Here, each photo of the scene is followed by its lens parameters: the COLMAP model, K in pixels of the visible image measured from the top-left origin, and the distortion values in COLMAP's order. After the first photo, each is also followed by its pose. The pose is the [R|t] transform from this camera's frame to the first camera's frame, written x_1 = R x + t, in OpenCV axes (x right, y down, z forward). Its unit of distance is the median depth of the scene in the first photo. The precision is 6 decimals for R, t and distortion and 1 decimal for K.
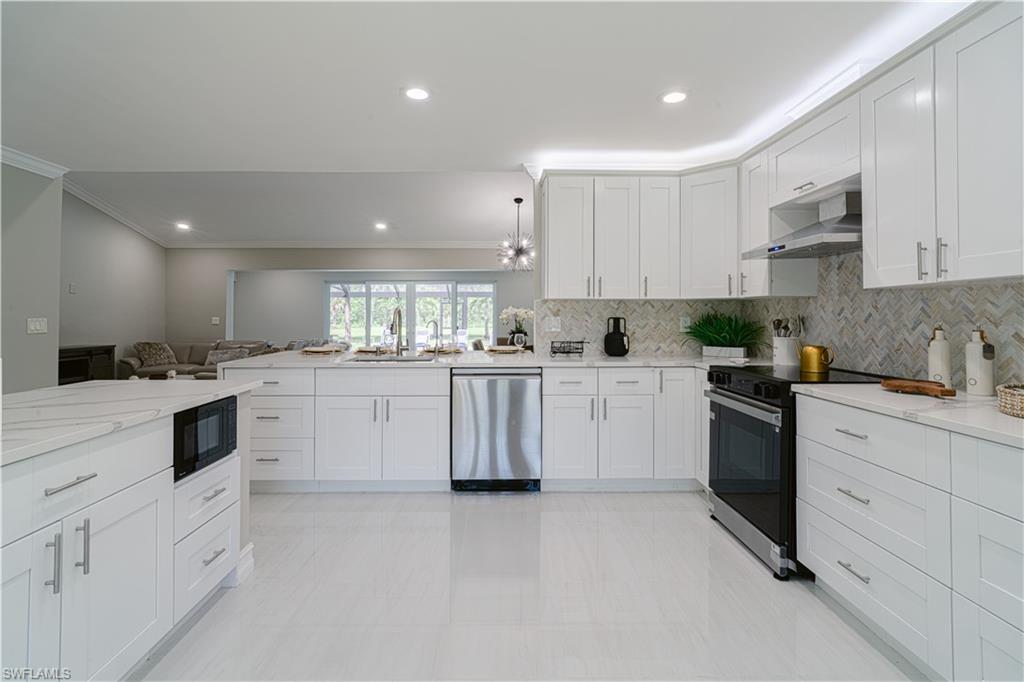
lens RADIAL K [[504.0, 0, 510.0], [0, 504.0, 306.2], [0, 0, 1]] dist [-0.001174, 0.000175]
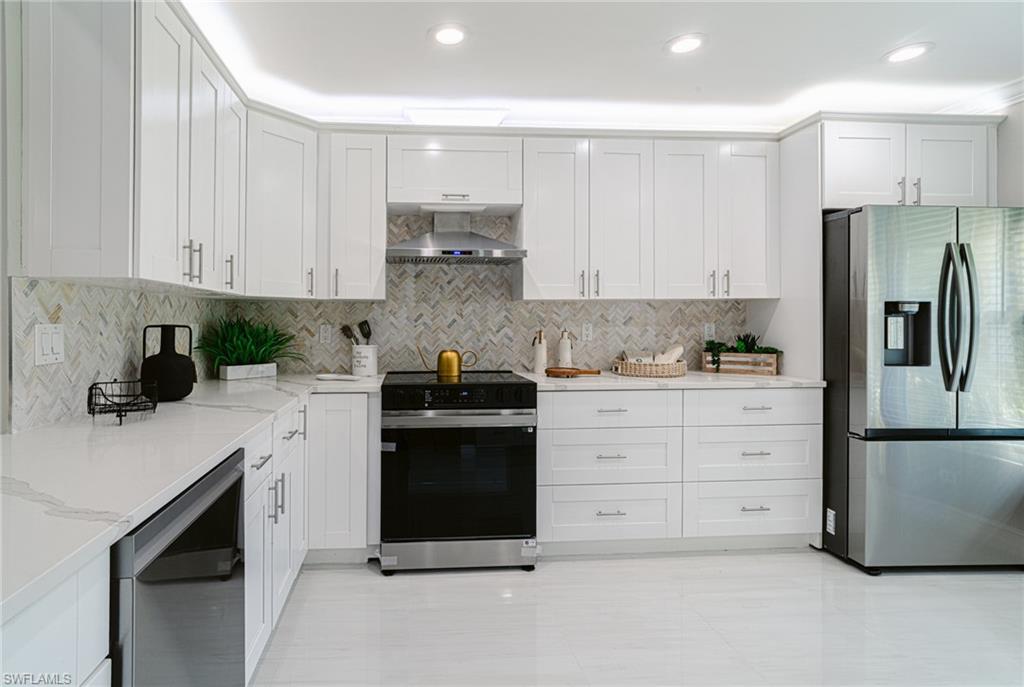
lens RADIAL K [[485.2, 0, 512.0], [0, 485.2, 319.3], [0, 0, 1]] dist [-0.000757, -0.000089]
pose [[-0.029694, 0.003686, 0.999552, -0.401511], [-0.019685, 0.999797, -0.004271, 0.015560], [-0.999365, -0.019803, -0.029616, 0.892343]]
